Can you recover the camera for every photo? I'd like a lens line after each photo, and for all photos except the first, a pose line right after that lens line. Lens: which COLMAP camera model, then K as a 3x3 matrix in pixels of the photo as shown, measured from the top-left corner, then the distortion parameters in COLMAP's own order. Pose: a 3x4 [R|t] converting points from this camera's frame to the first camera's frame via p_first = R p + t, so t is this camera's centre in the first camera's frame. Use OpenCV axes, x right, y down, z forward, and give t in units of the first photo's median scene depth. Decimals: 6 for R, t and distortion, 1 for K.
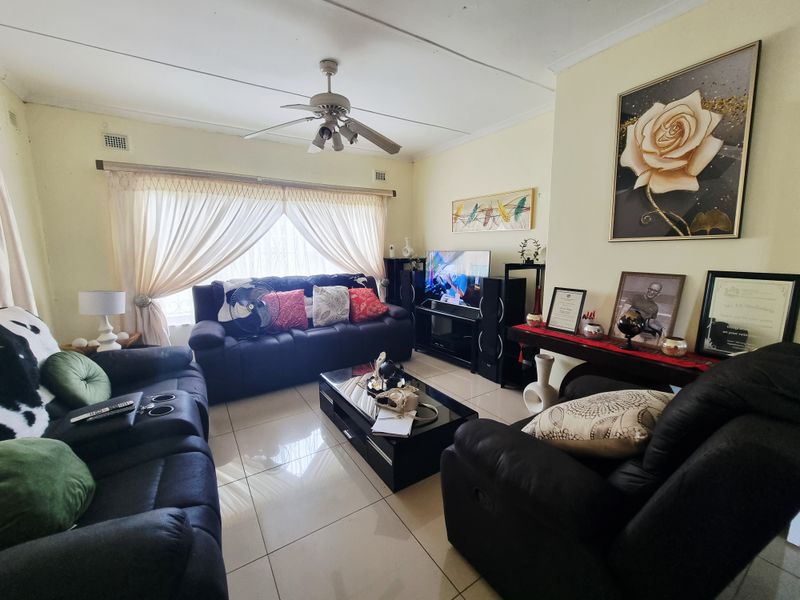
lens RADIAL K [[329.2, 0, 400.0], [0, 329.2, 300.0], [0, 0, 1]] dist [-0.002563, -0.000388]
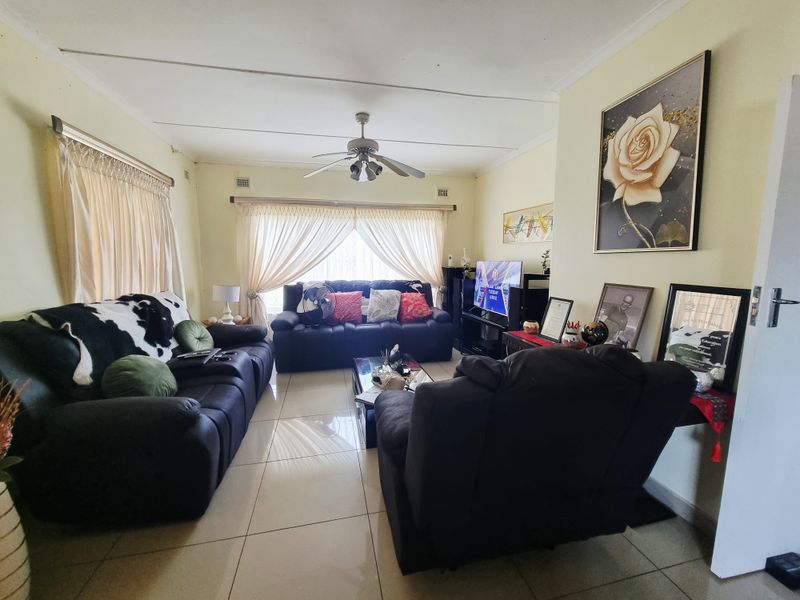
lens RADIAL K [[329.2, 0, 400.0], [0, 329.2, 300.0], [0, 0, 1]] dist [-0.002563, -0.000388]
pose [[0.938871, 0.051116, -0.340453, 0.312399], [-0.060549, 0.998018, -0.017132, 0.014863], [0.338903, 0.036699, 0.940105, -0.110011]]
